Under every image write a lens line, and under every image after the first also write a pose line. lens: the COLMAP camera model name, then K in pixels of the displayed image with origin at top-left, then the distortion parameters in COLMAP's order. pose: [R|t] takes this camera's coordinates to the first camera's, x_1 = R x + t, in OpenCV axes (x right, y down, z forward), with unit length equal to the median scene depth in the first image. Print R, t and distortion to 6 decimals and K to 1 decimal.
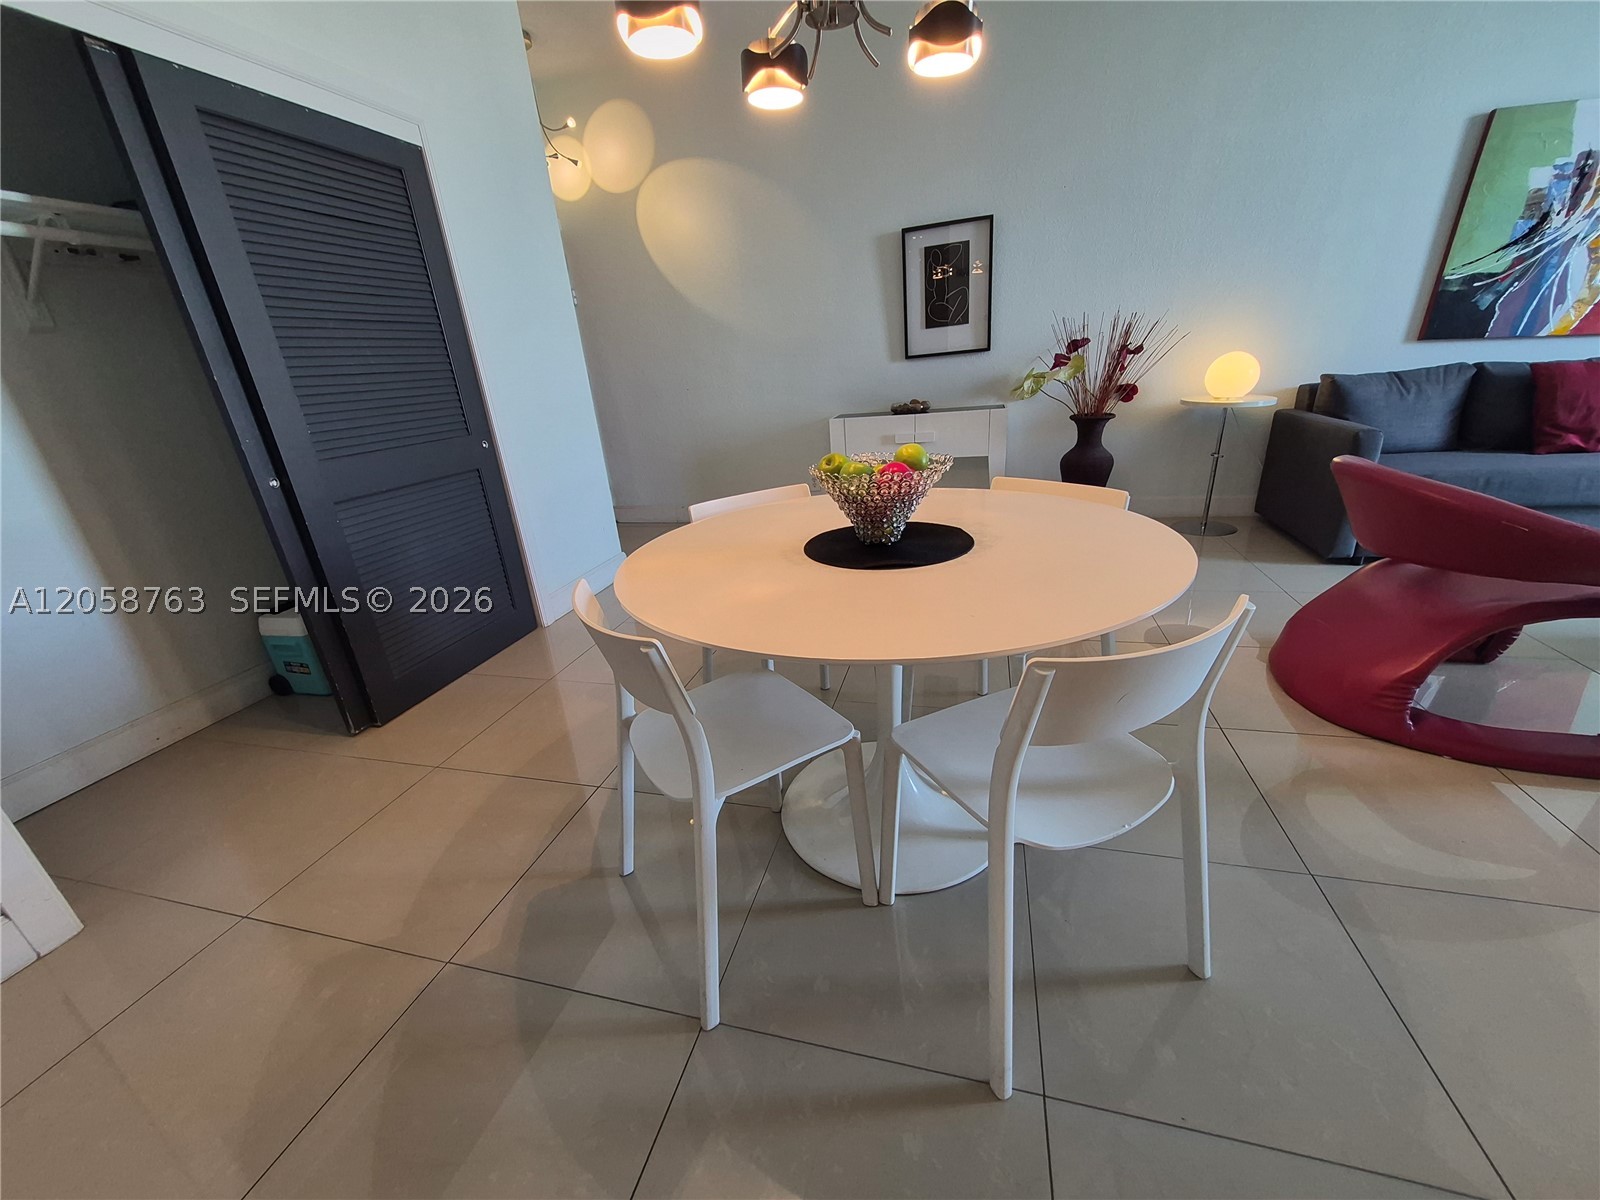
lens RADIAL K [[631.3, 0, 795.0], [0, 631.3, 610.1], [0, 0, 1]] dist [0.008830, -0.001181]
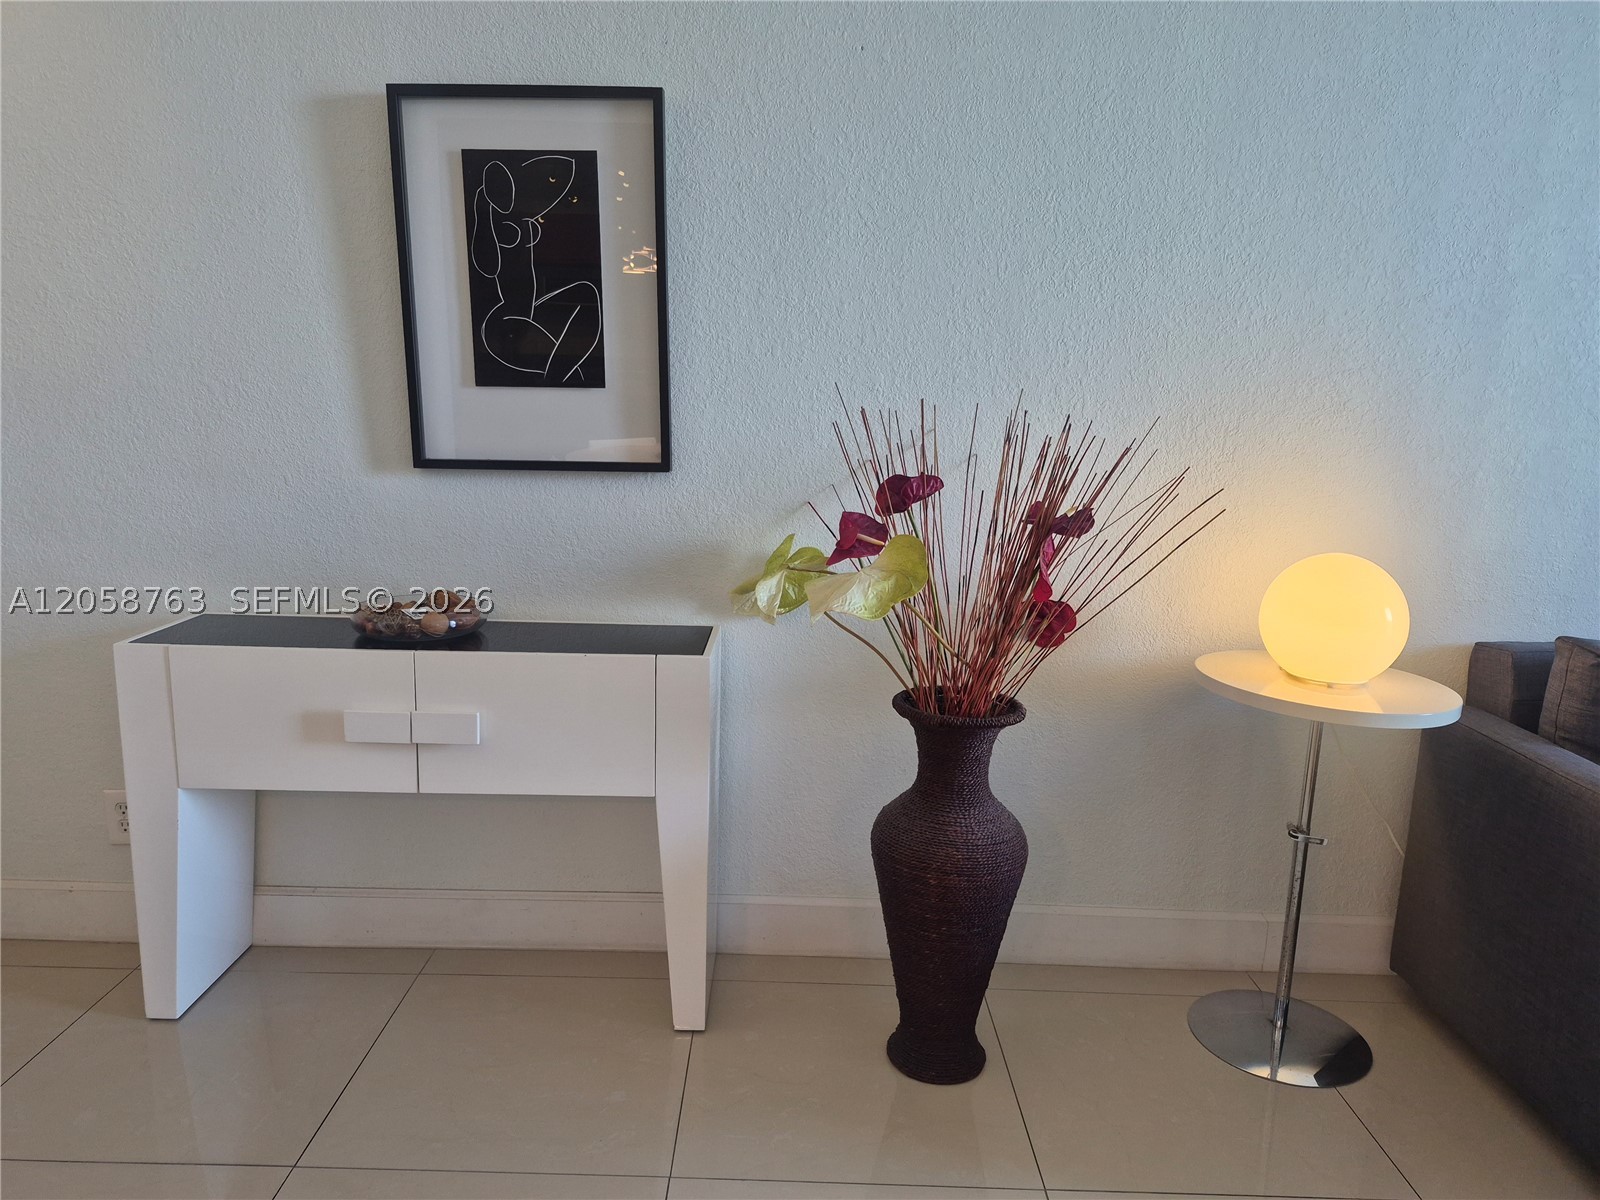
lens RADIAL K [[1105.6, 0, 792.6], [0, 1105.6, 595.6], [0, 0, 1]] dist [0.117793, -0.148290]
pose [[0.959778, 0.053314, 0.275651, 0.259512], [0.004893, 0.978479, -0.206286, -0.274488], [-0.280717, 0.199338, 0.938862, 0.544174]]
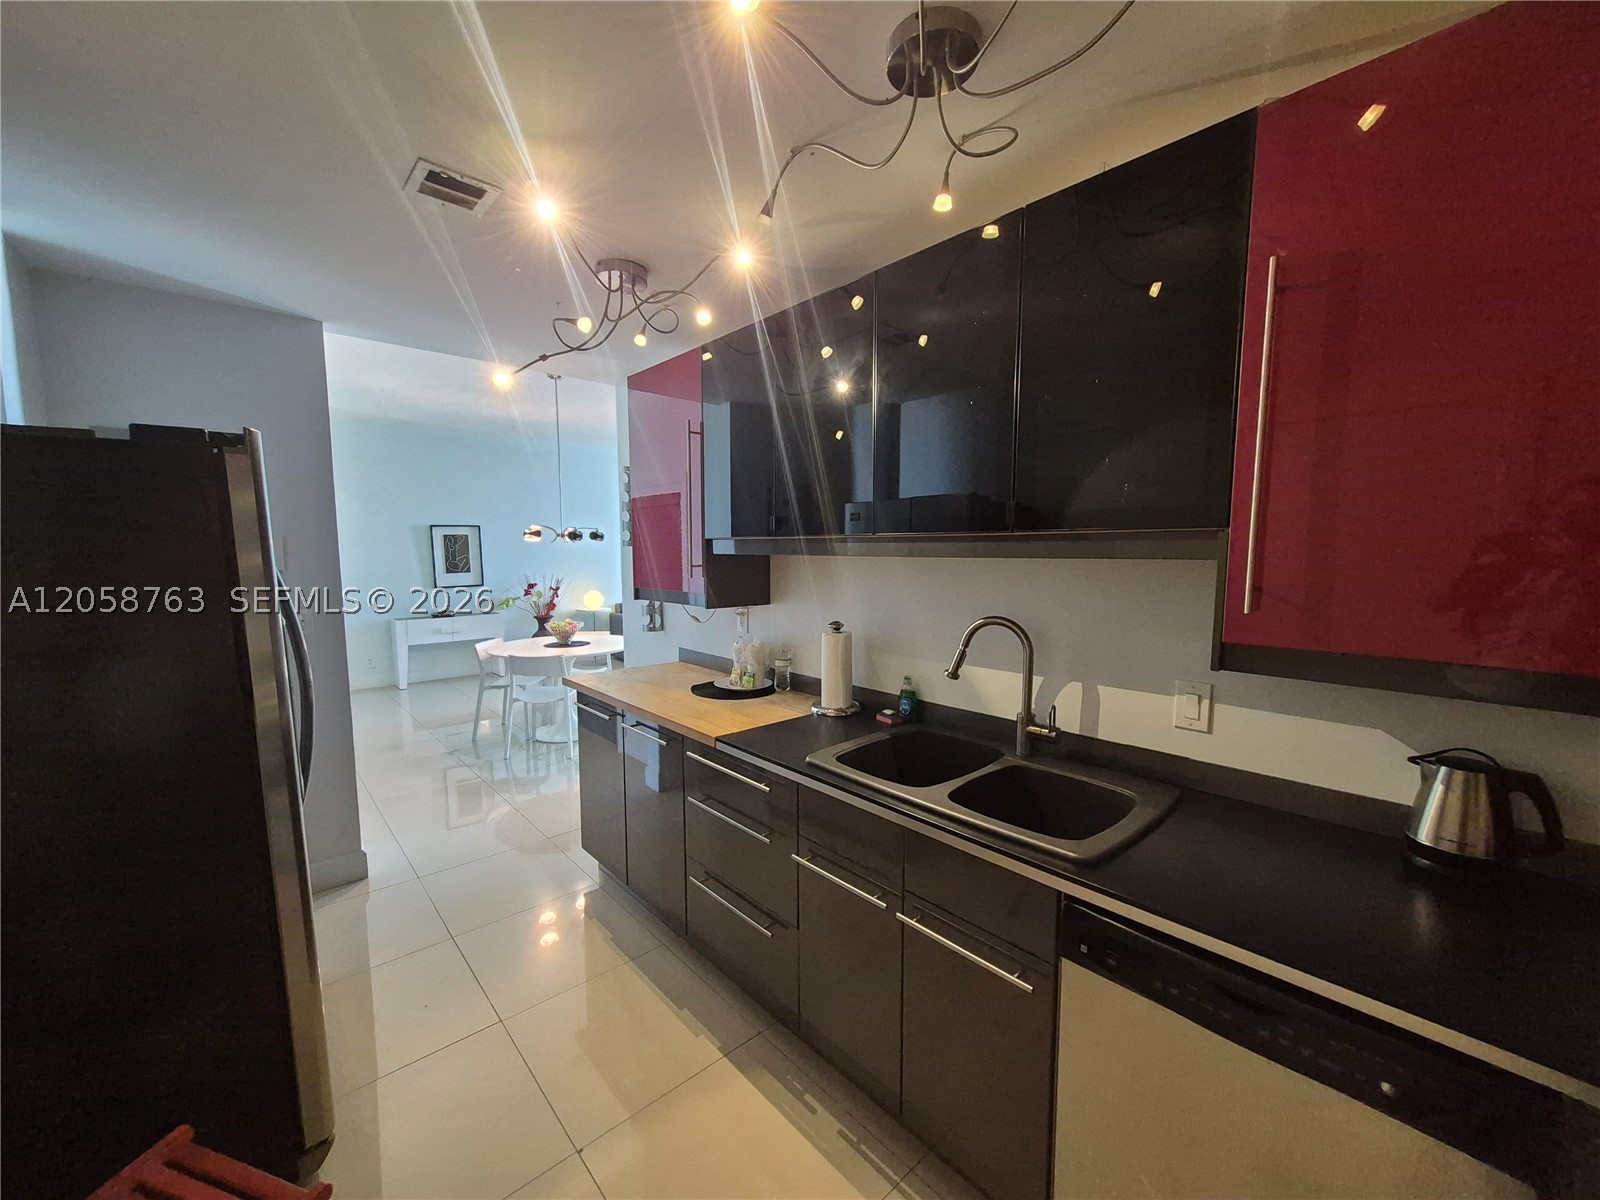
lens RADIAL K [[631.3, 0, 795.0], [0, 631.3, 610.1], [0, 0, 1]] dist [0.008830, -0.001181]
pose [[0.539543, -0.007154, 0.841928, -0.985681], [0.273457, 0.947242, -0.167194, 0.298890], [-0.796313, 0.320440, 0.513034, -0.890745]]
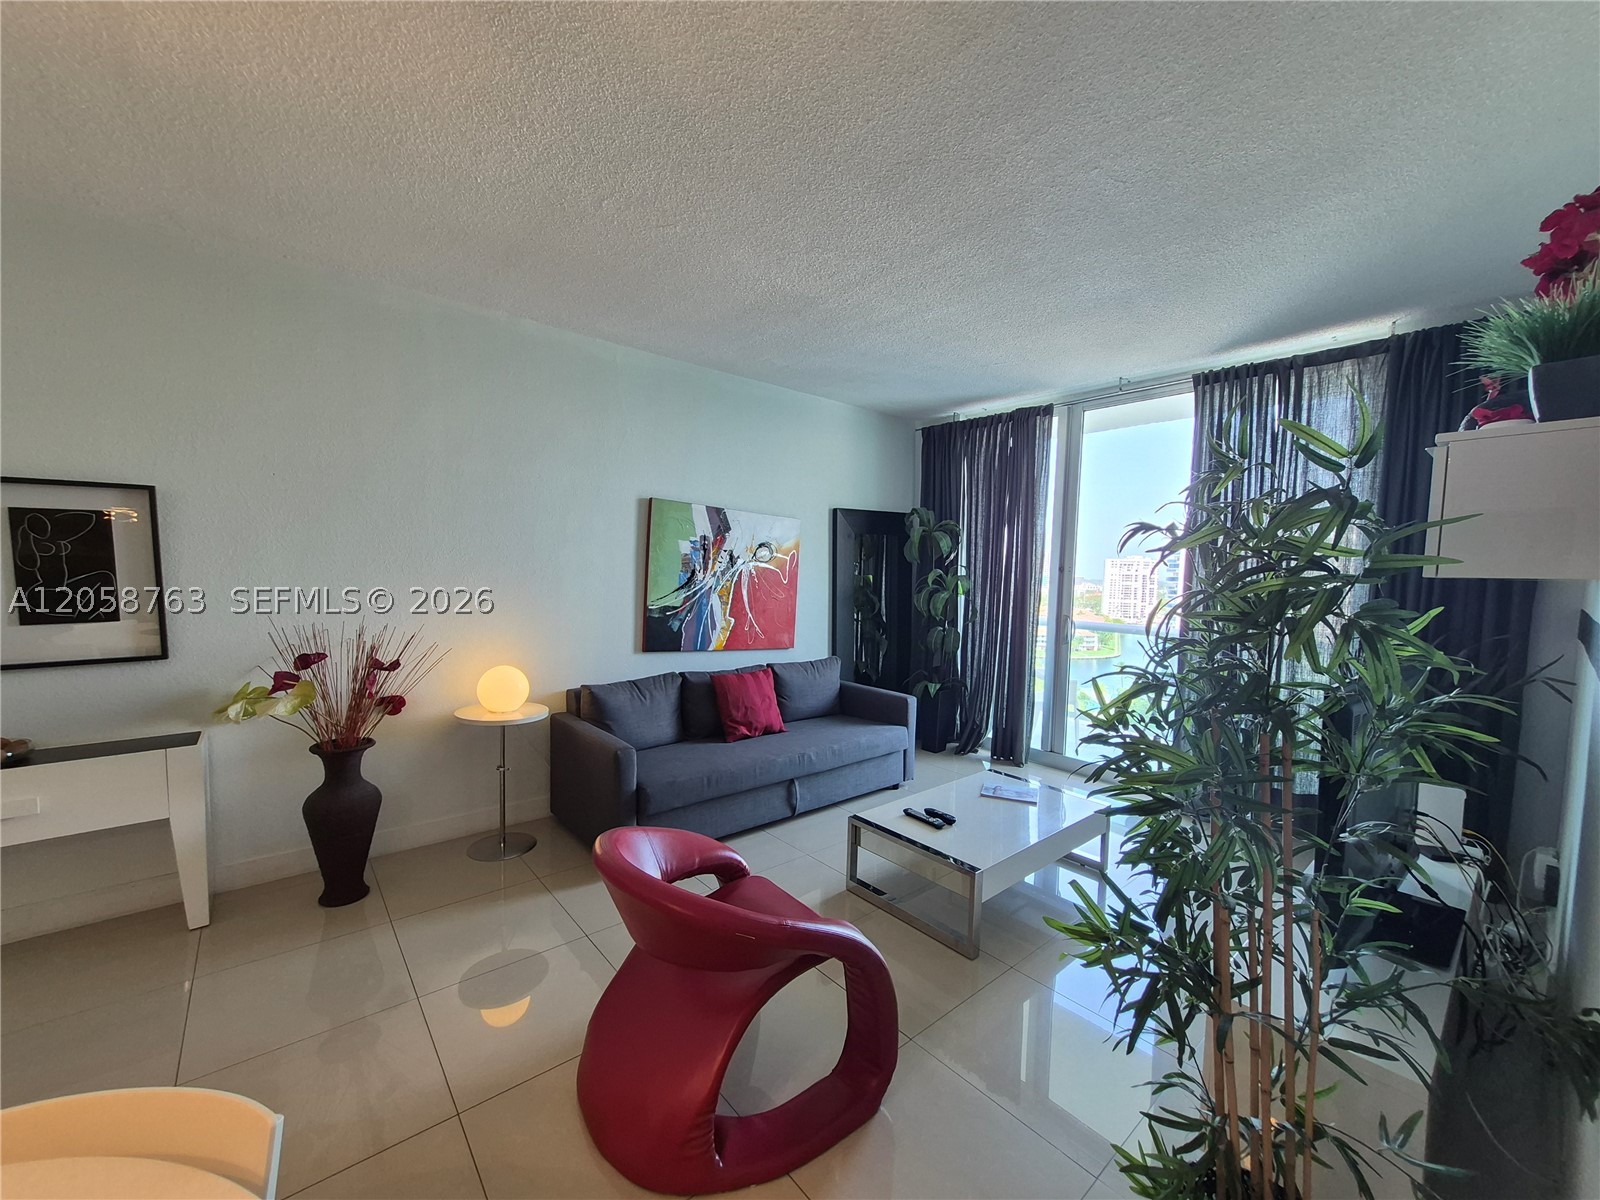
lens RADIAL K [[631.3, 0, 795.0], [0, 631.3, 610.1], [0, 0, 1]] dist [0.008830, -0.001181]
pose [[0.568941, 0.033840, 0.821682, 0.156370], [0.247422, 0.945817, -0.210270, -0.181383], [-0.784276, 0.322933, 0.529741, 0.111055]]
